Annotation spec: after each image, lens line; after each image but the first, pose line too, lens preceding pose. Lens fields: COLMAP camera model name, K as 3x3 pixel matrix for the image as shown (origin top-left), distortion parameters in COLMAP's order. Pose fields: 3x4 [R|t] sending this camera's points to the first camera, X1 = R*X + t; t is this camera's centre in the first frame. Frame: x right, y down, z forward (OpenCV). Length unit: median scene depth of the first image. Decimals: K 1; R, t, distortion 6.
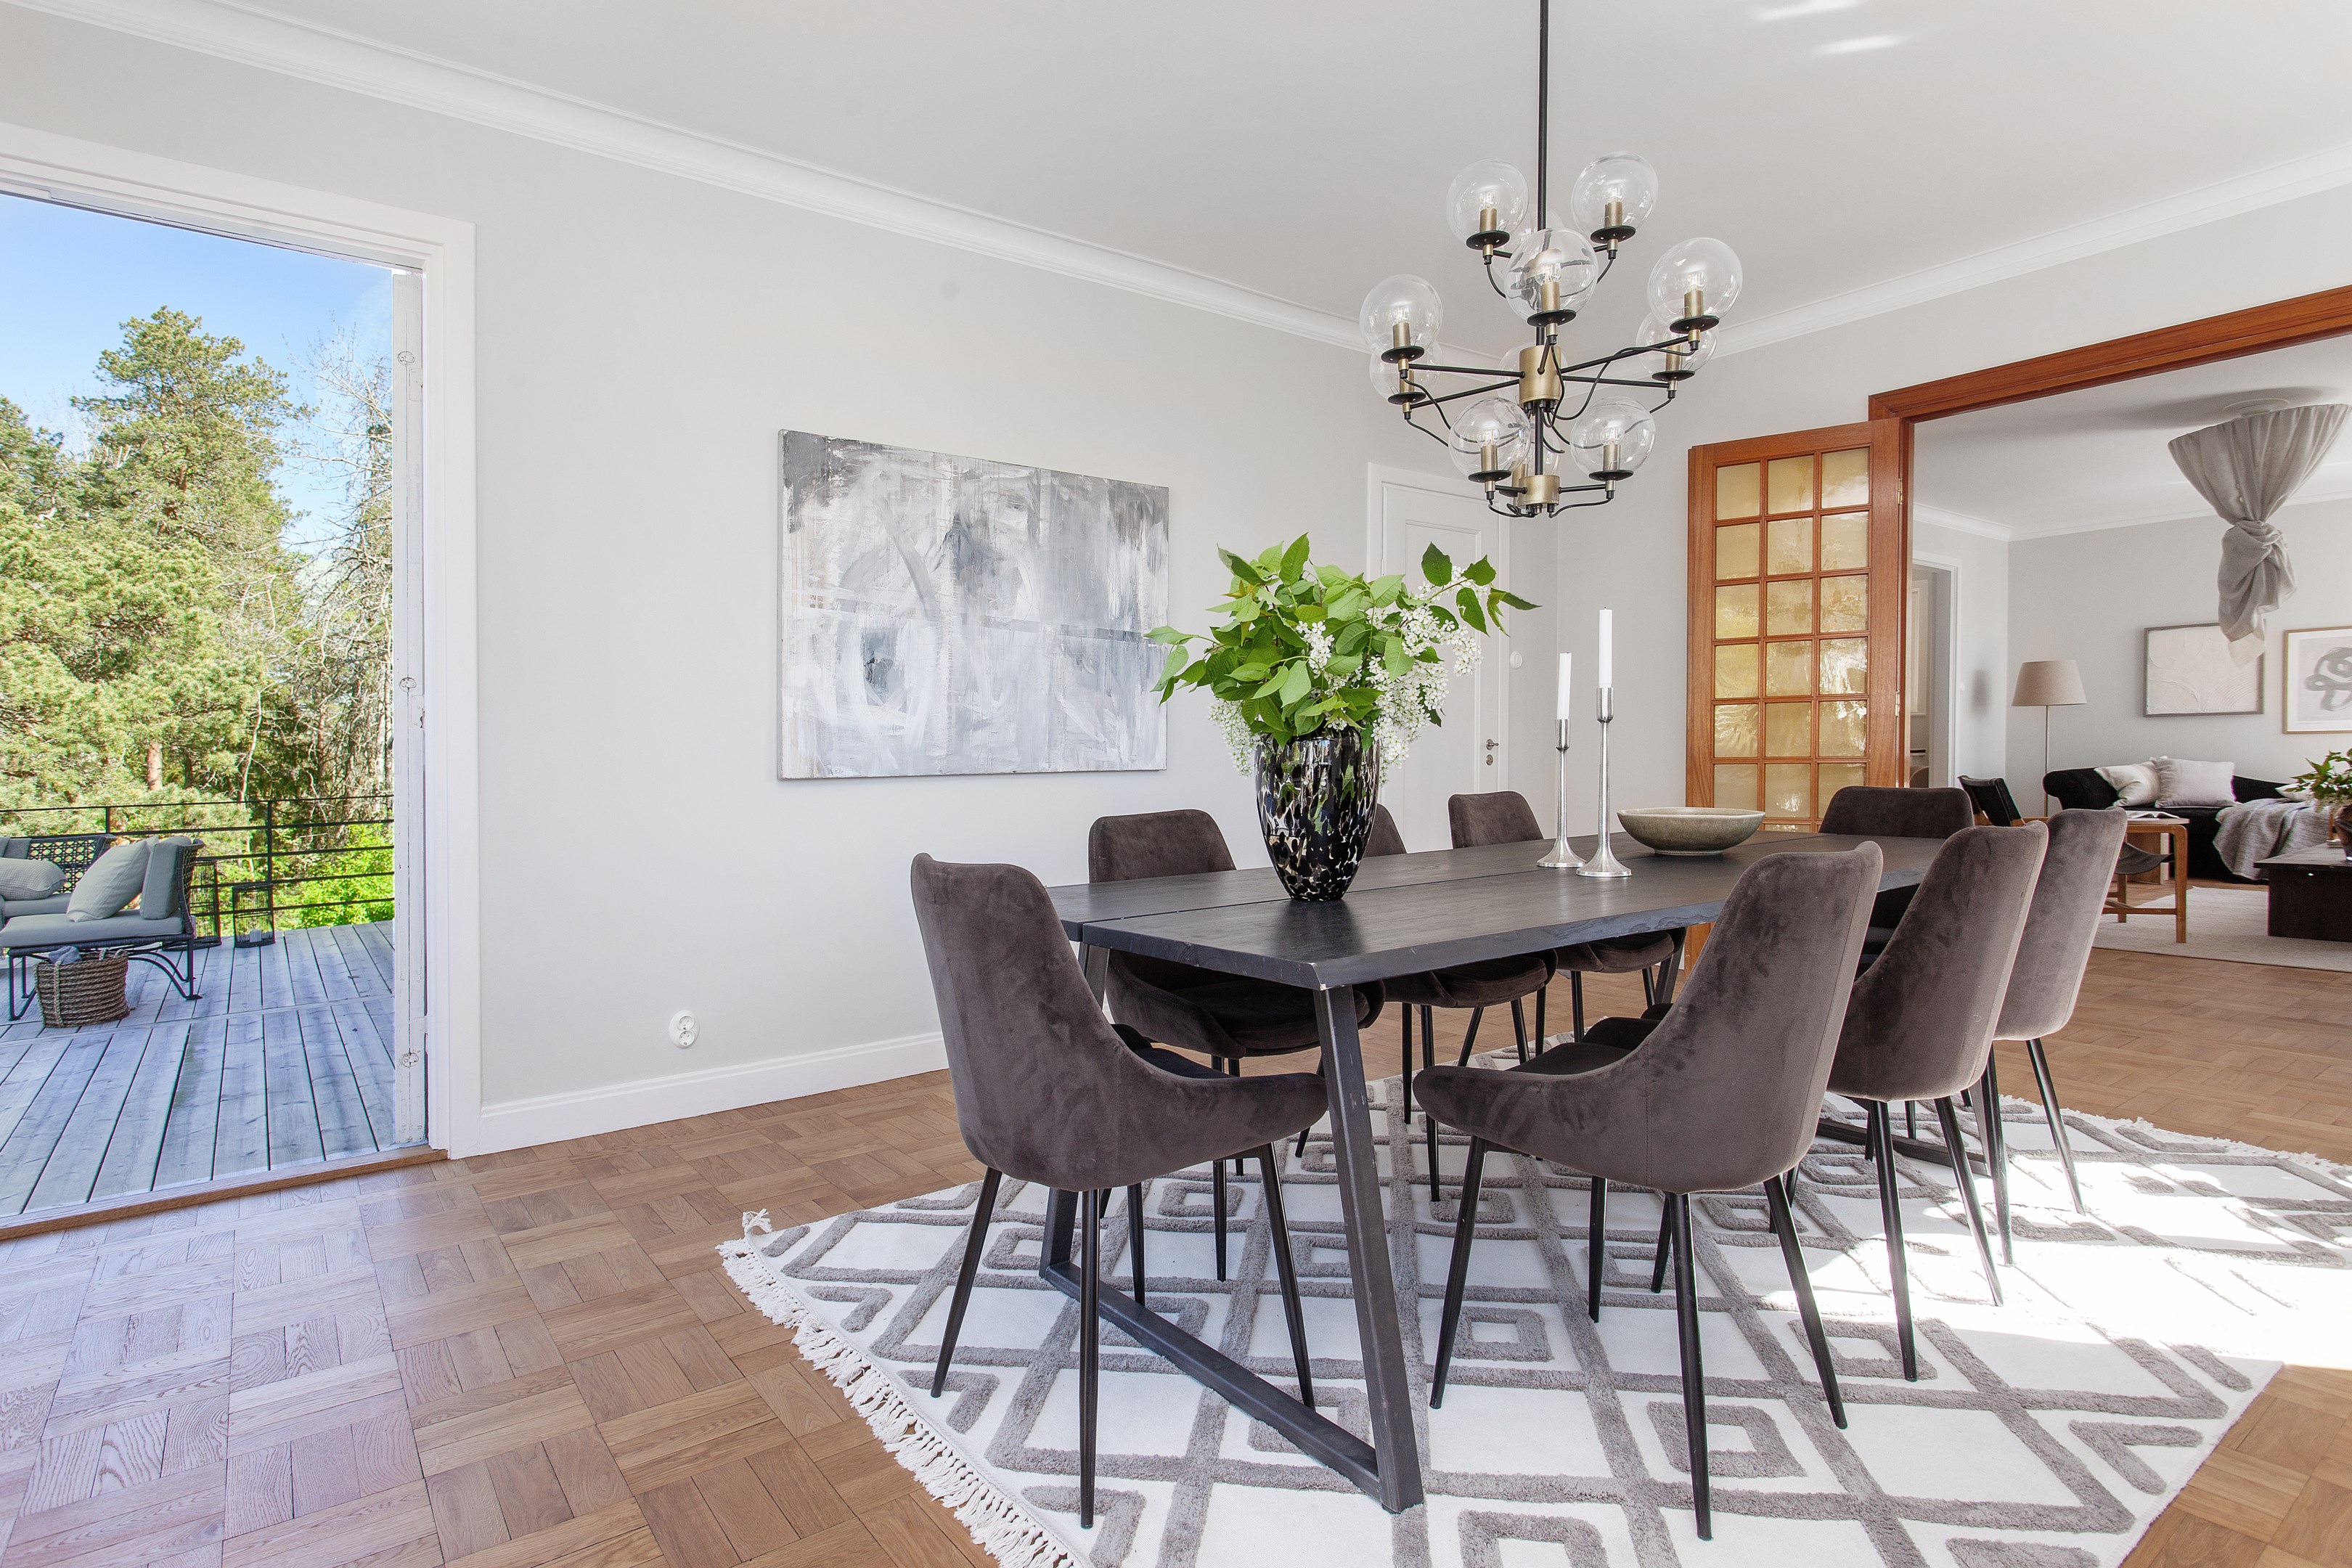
lens RADIAL K [[1192.0, 0, 1034.6], [0, 1192.0, 767.6], [0, 0, 1]] dist [0.015363, -0.000625]
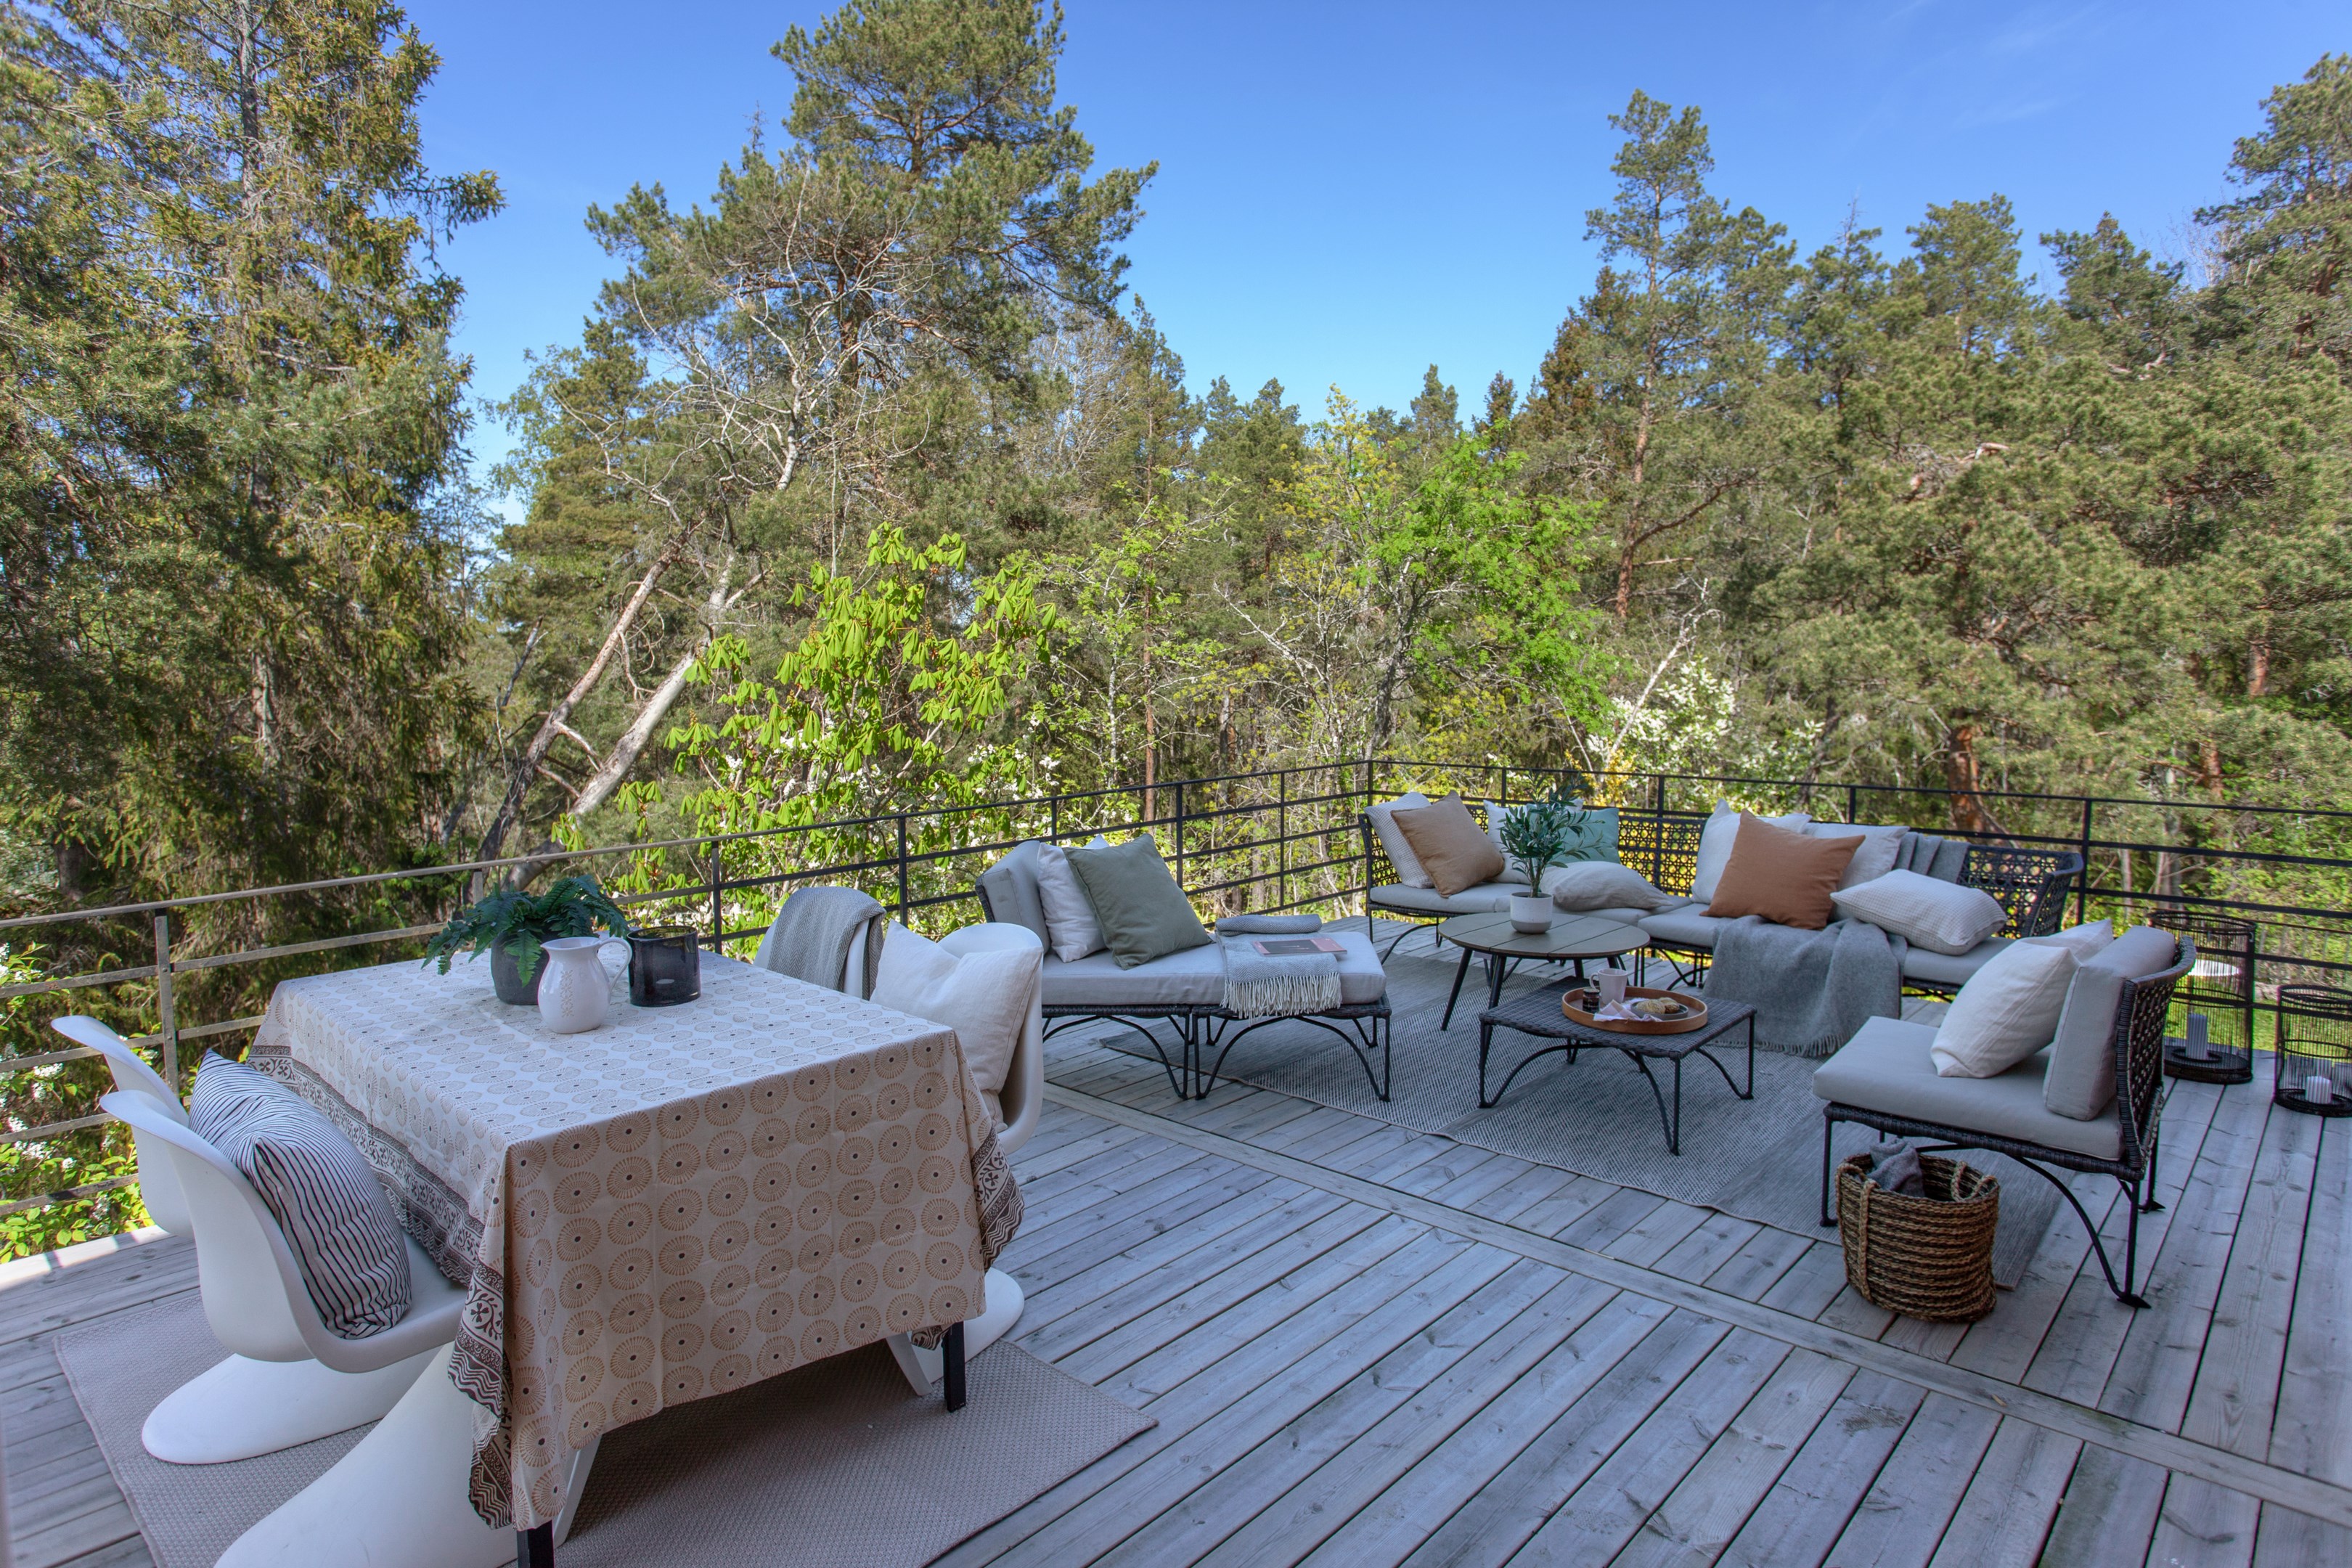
lens RADIAL K [[1377.8, 0, 1172.6], [0, 1377.8, 754.9], [0, 0, 1]] dist [-0.013633, 0.013073]
pose [[0.262730, 0.088140, -0.960835, -0.093453], [-0.011486, 0.996034, 0.088228, -0.021241], [0.964801, -0.012144, 0.262700, 0.155474]]
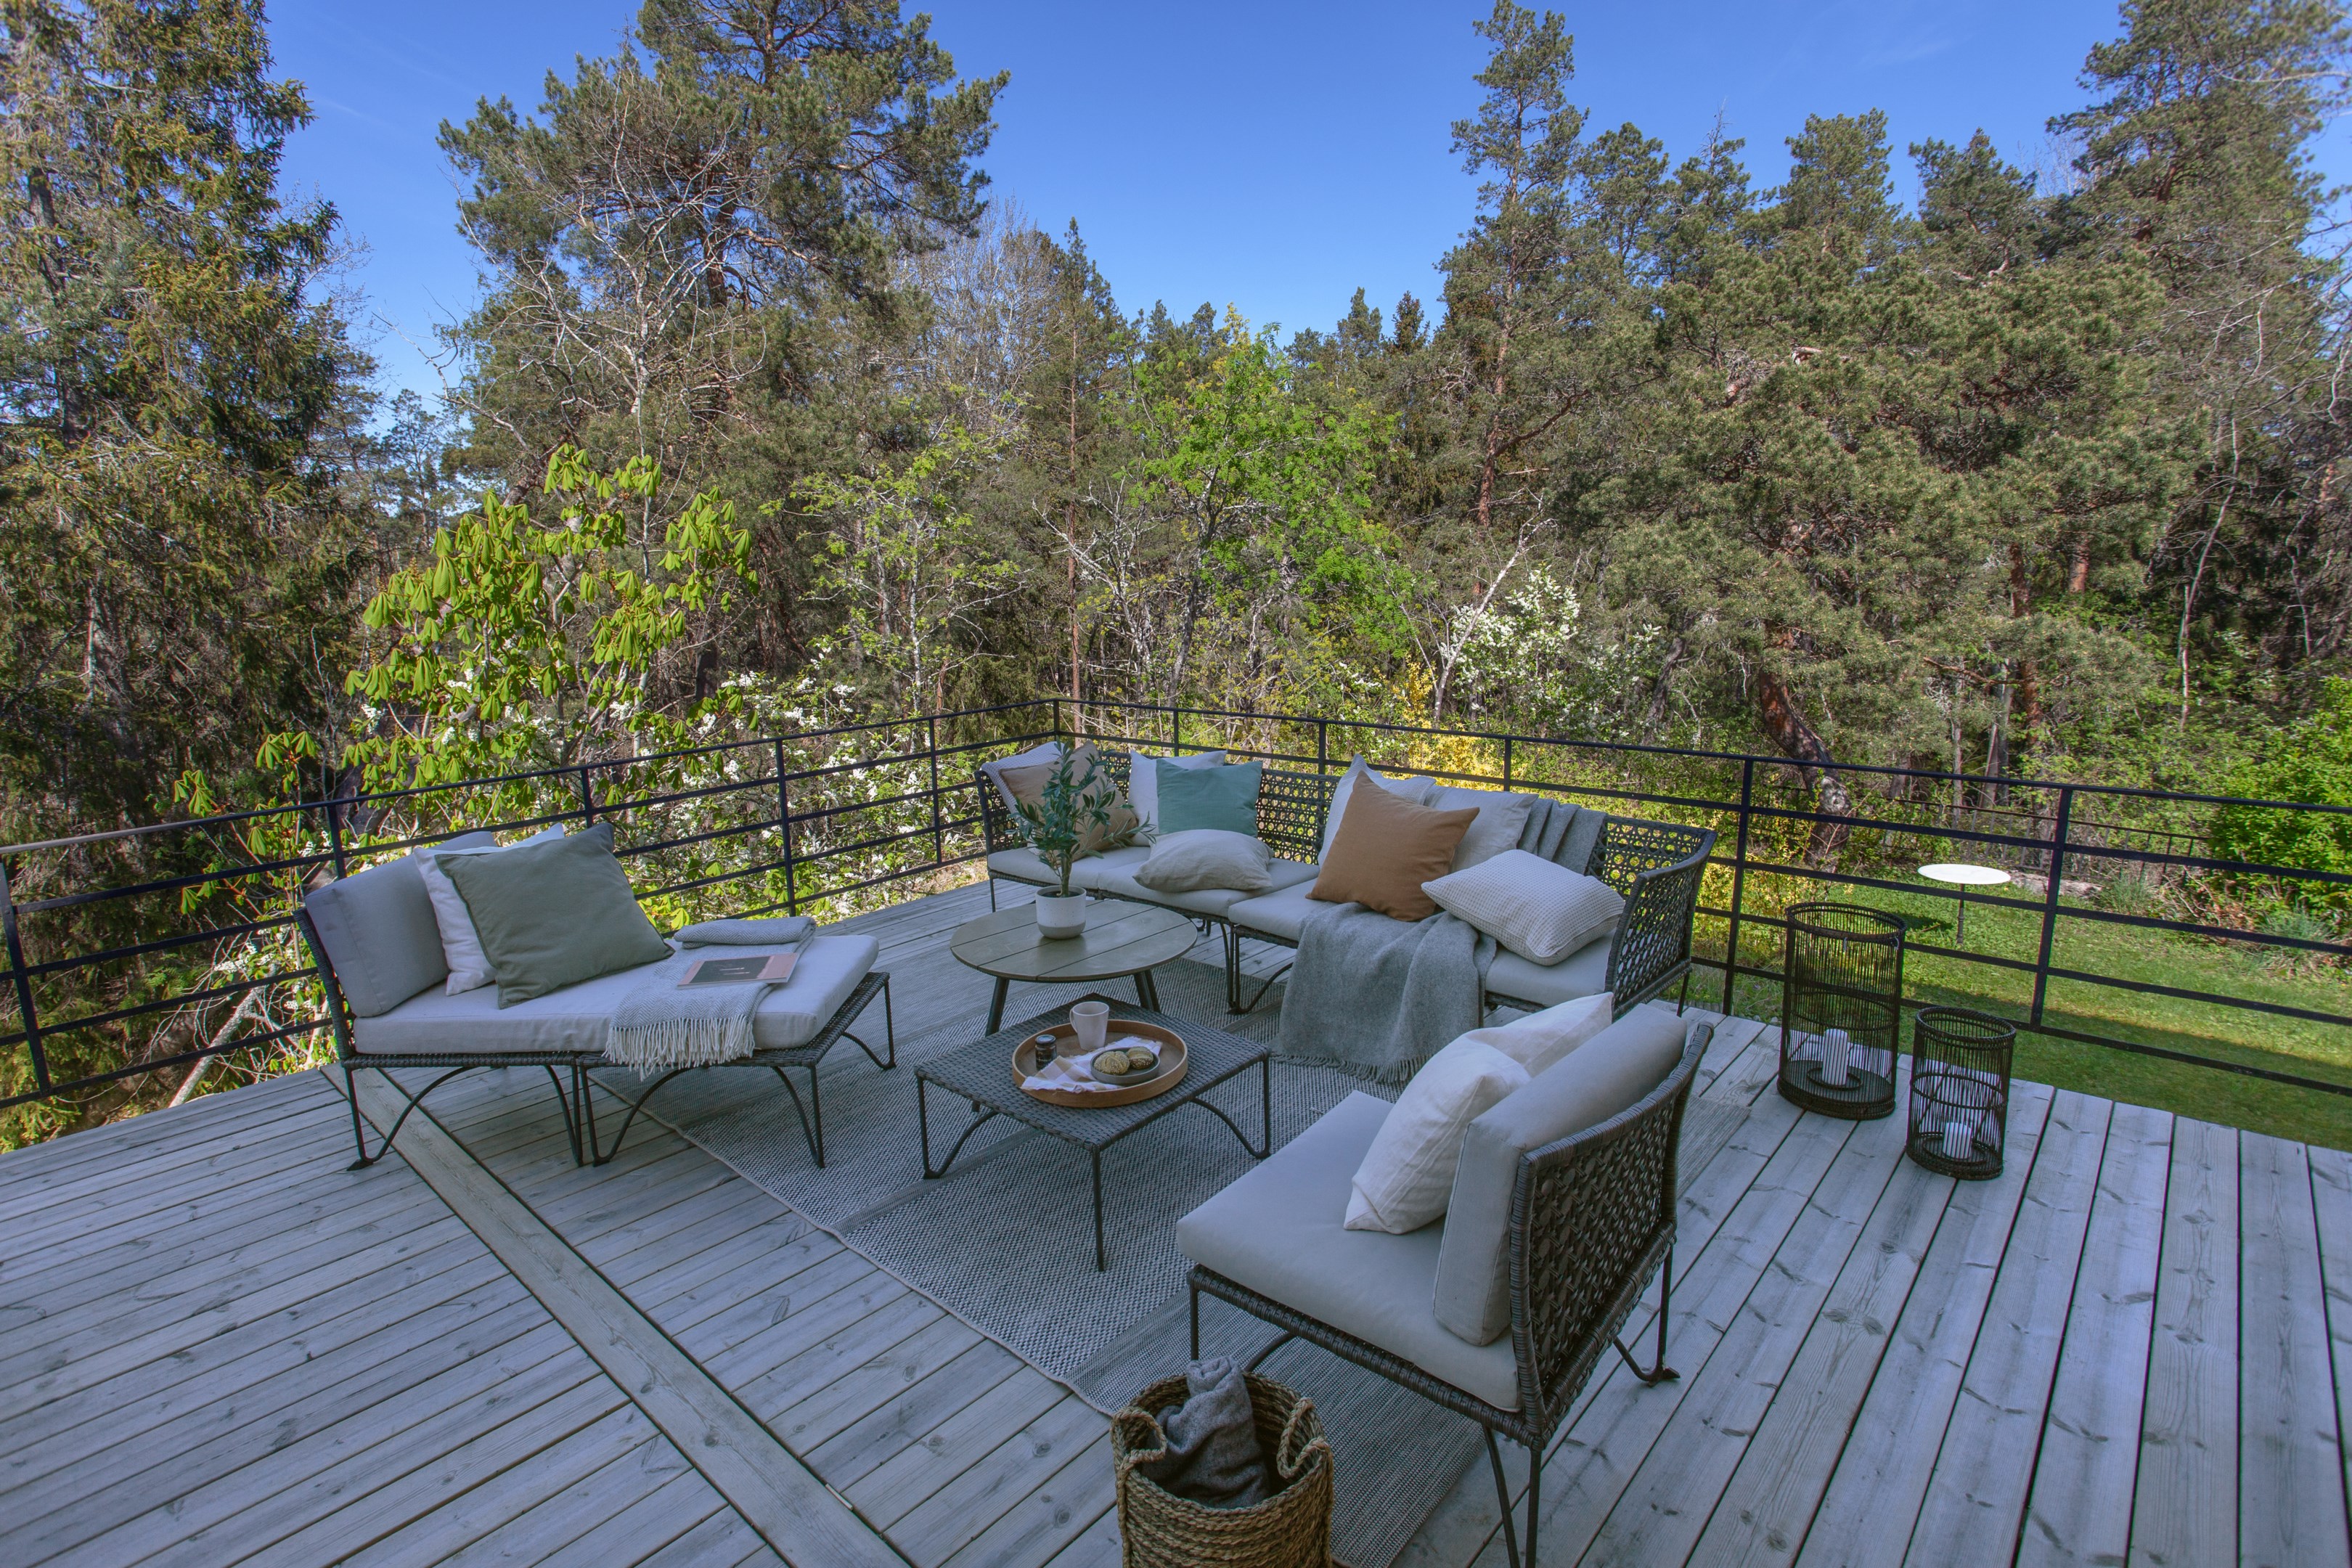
lens RADIAL K [[1245.0, 0, 1134.6], [0, 1245.0, 779.7], [0, 0, 1]] dist [-0.000611, 0.003608]
pose [[0.281133, 0.177048, -0.943196, -0.146781], [0.003308, 0.982650, 0.185440, -0.026782], [0.959663, -0.055253, 0.275670, 0.262417]]
